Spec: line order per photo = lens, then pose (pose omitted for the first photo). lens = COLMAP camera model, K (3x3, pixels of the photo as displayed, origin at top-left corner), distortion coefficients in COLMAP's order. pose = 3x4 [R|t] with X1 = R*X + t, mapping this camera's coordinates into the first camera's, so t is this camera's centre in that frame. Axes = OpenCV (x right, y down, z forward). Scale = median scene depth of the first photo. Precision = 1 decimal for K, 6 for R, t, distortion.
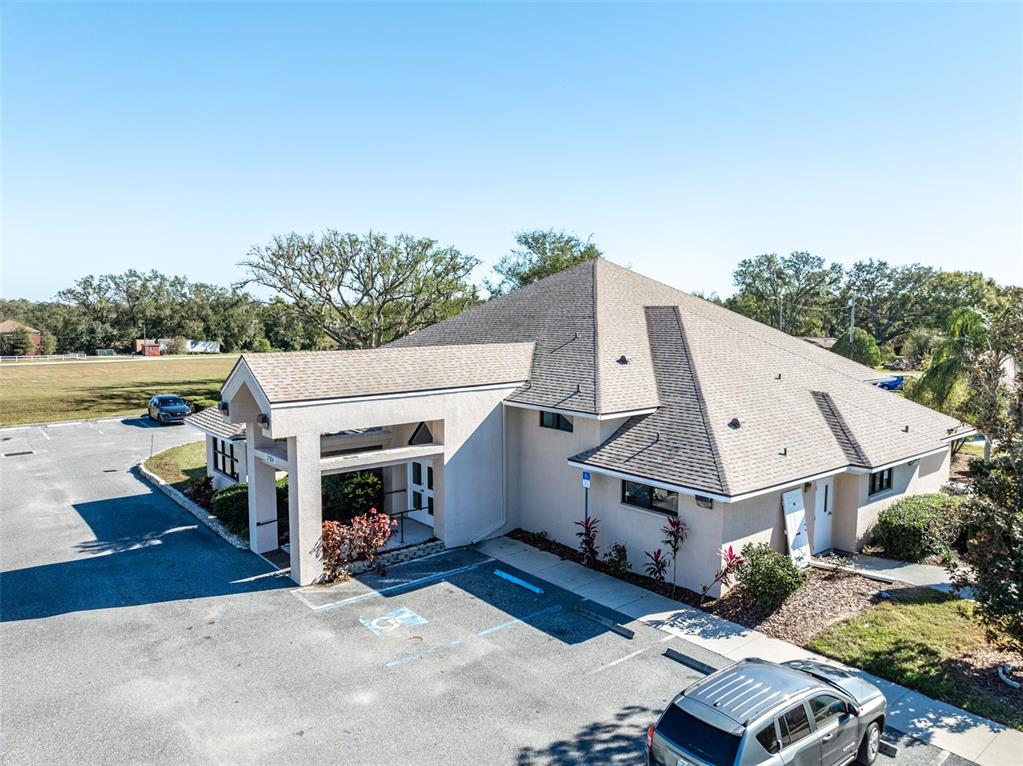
lens RADIAL K [[725.9, 0, 511.5], [0, 725.9, 383.0], [0, 0, 1]] dist [-0.021442, -0.000376]
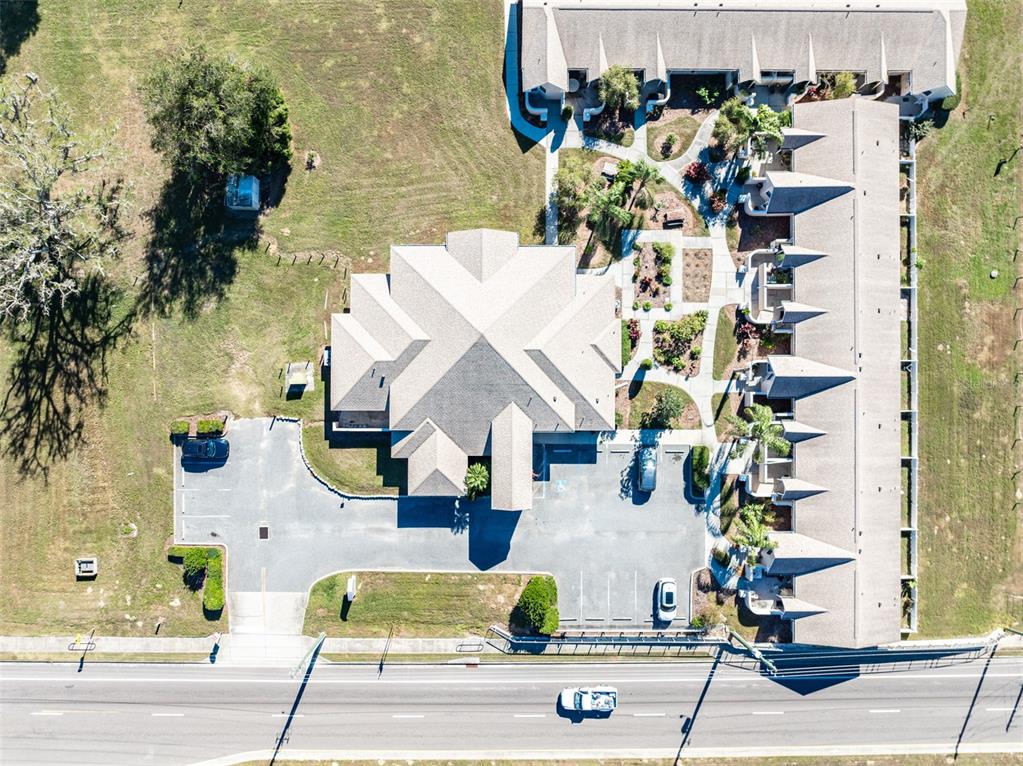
lens RADIAL K [[652.7, 0, 512.7], [0, 652.7, 399.0], [0, 0, 1]] dist [-0.015947, 0.000925]
pose [[0.629998, -0.776595, -0.001725, 0.059840], [0.086518, 0.067979, 0.993928, -3.193565], [-0.771762, -0.626322, 0.110016, 0.981342]]
